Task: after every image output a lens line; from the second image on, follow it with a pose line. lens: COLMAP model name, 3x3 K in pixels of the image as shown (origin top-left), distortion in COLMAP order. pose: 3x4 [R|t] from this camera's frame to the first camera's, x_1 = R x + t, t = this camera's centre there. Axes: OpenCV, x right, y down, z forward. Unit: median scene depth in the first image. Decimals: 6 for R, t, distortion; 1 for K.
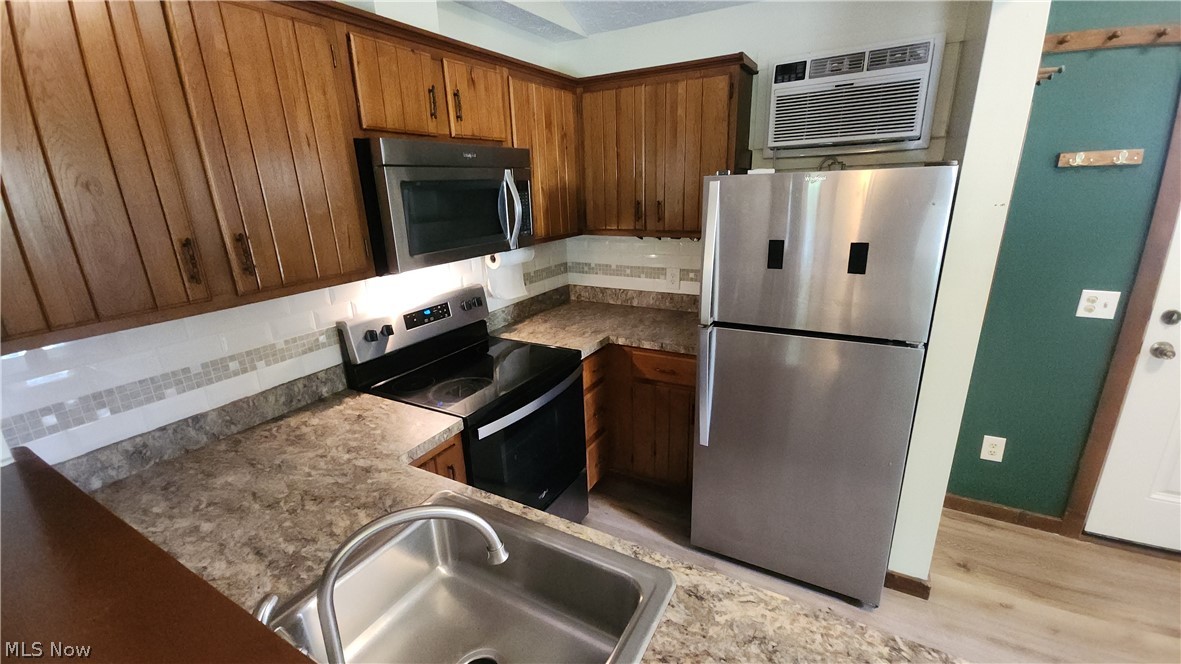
lens RADIAL K [[483.7, 0, 597.0], [0, 483.7, 336.8], [0, 0, 1]] dist [-0.002608, -0.002659]
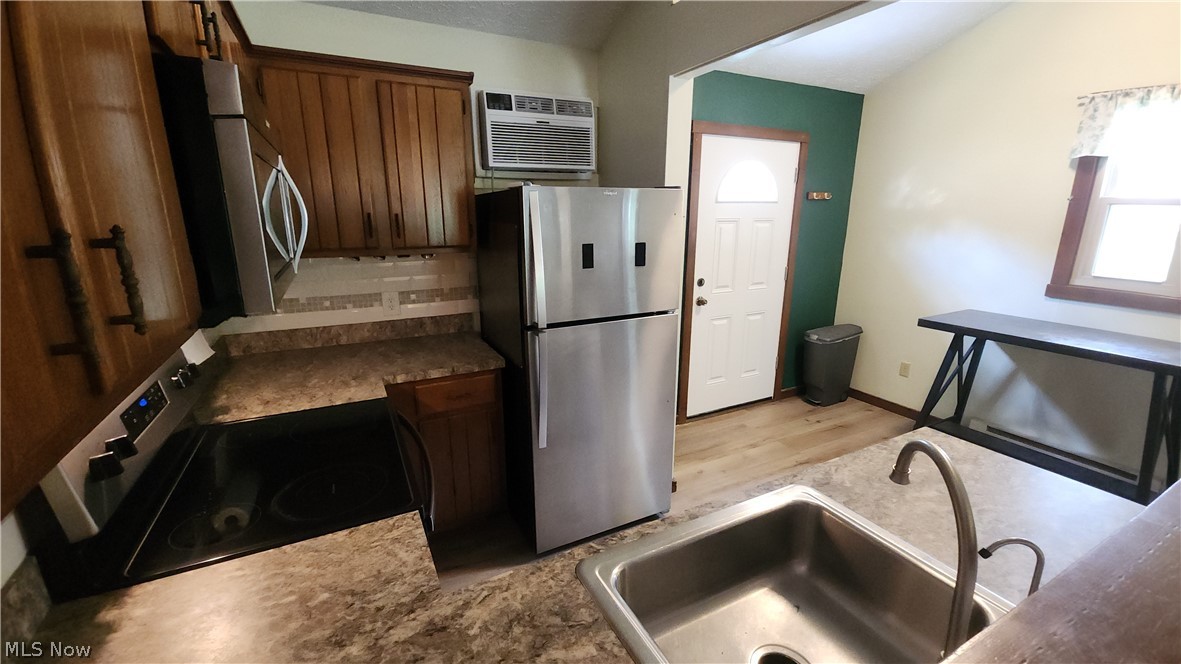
lens RADIAL K [[483.7, 0, 583.8], [0, 483.7, 337.0], [0, 0, 1]] dist [-0.002608, -0.002659]
pose [[0.551829, -0.177444, 0.814861, -0.520863], [0.232023, 0.971190, 0.054359, -0.038571], [-0.801031, 0.159069, 0.577102, 0.301704]]
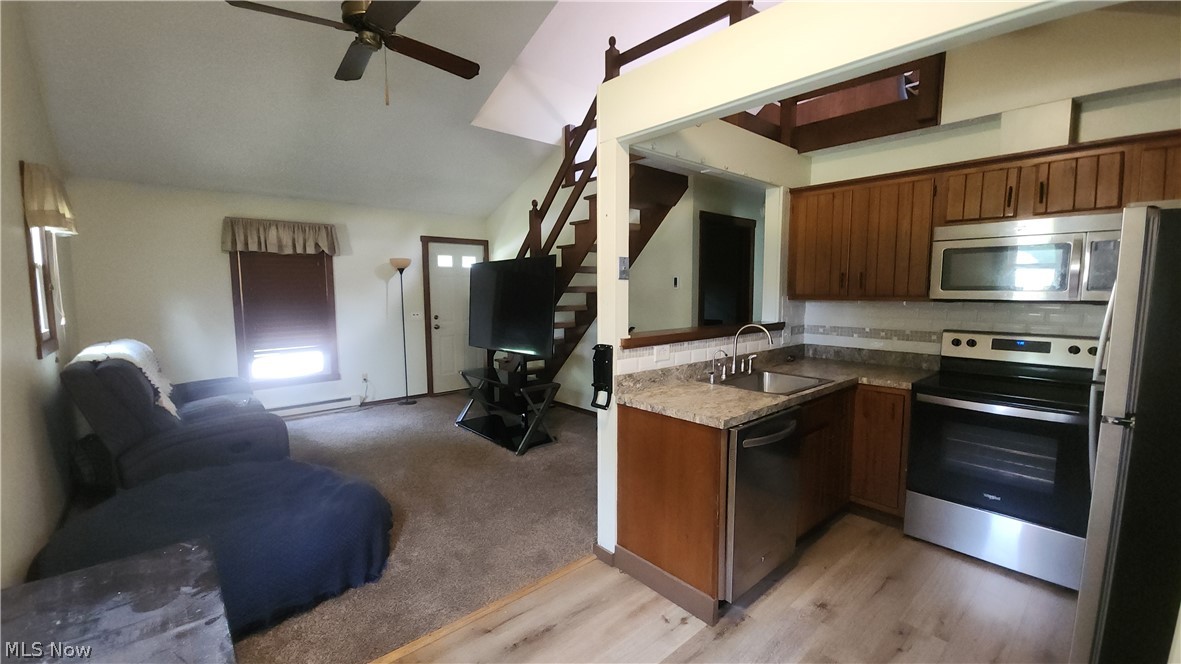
lens RADIAL K [[483.7, 0, 589.5], [0, 483.7, 334.8], [0, 0, 1]] dist [-0.002608, -0.002659]
pose [[-0.326095, 0.125722, -0.936940, 1.284661], [-0.268744, 0.937895, 0.219384, -0.044600], [0.906333, 0.323337, -0.272056, 0.290947]]
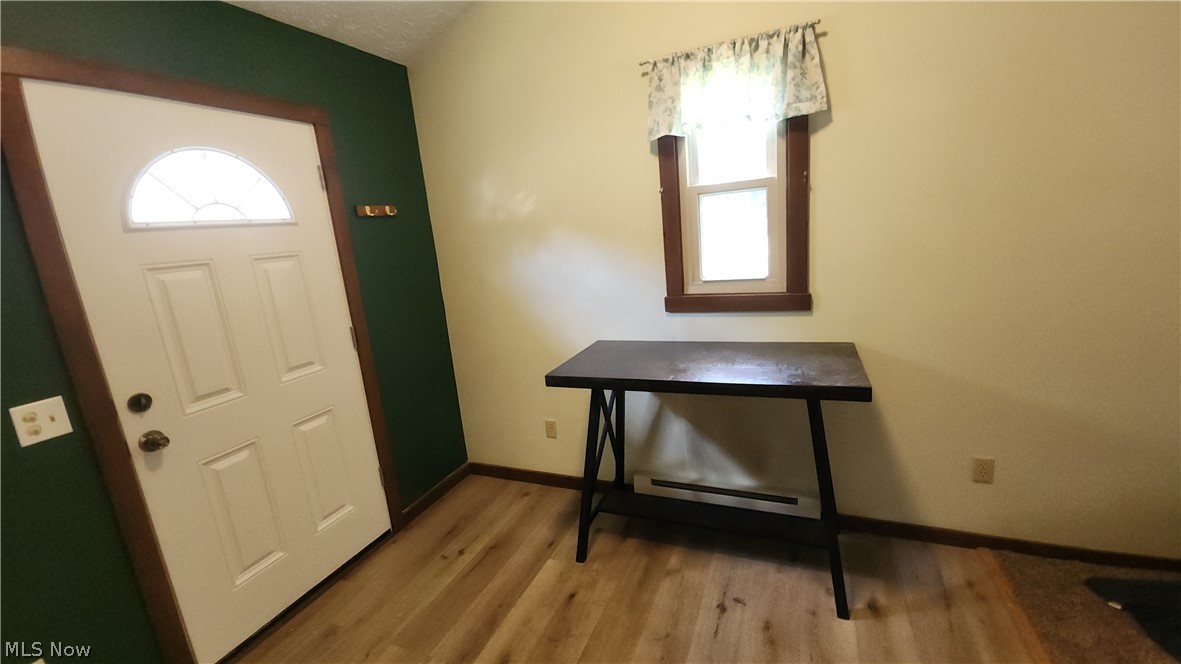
lens RADIAL K [[483.7, 0, 591.3], [0, 483.7, 338.0], [0, 0, 1]] dist [-0.002608, -0.002659]
pose [[-0.109210, -0.178993, 0.977770, 0.286331], [0.383585, 0.899875, 0.207577, -0.014491], [-0.917026, 0.397727, -0.029616, 0.235004]]
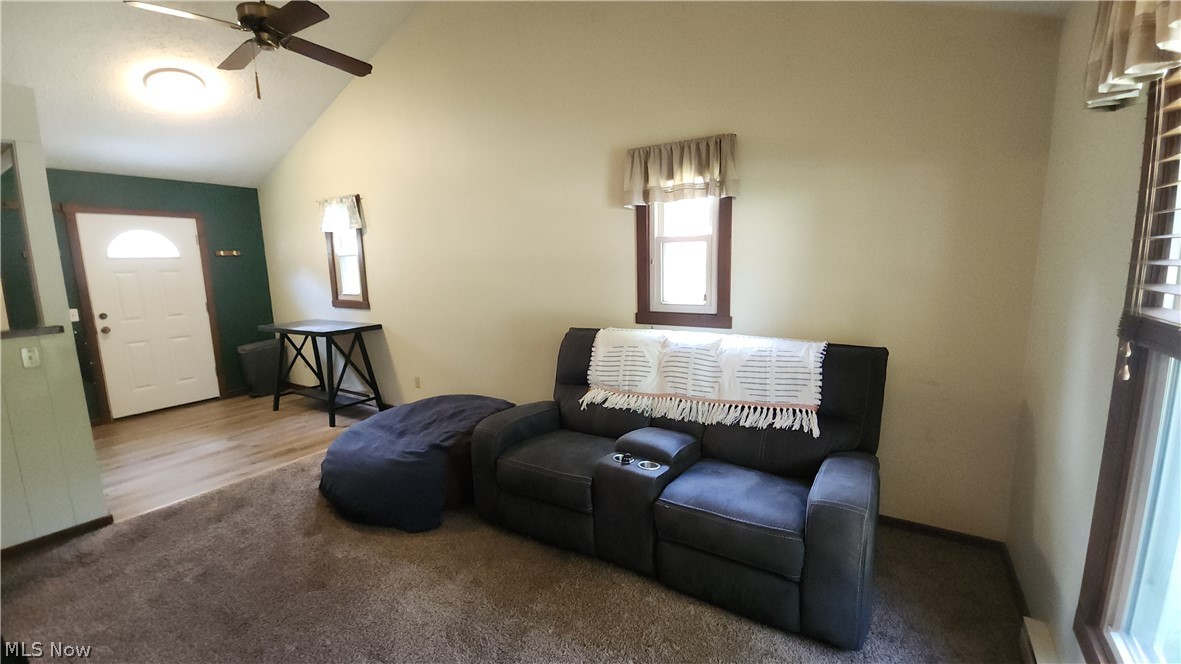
lens RADIAL K [[483.7, 0, 599.8], [0, 483.7, 338.6], [0, 0, 1]] dist [-0.002608, -0.002659]
pose [[0.035487, -0.125470, 0.991463, -1.087622], [0.319438, 0.941466, 0.107709, 0.565955], [-0.946942, 0.312889, 0.073490, -1.444963]]
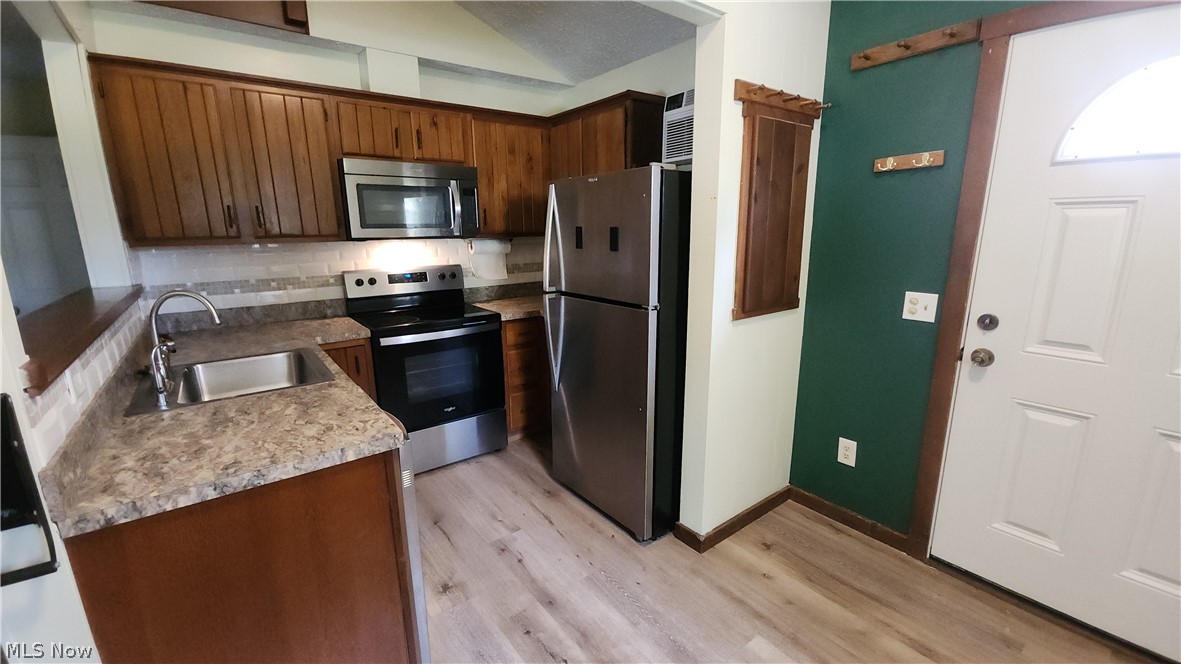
lens RADIAL K [[483.7, 0, 593.1], [0, 483.7, 335.6], [0, 0, 1]] dist [-0.002608, -0.002659]
pose [[0.920862, 0.109895, -0.374080, 0.765137], [-0.136965, 0.989485, -0.046479, 0.125066], [0.365039, 0.094037, 0.926231, -0.156237]]
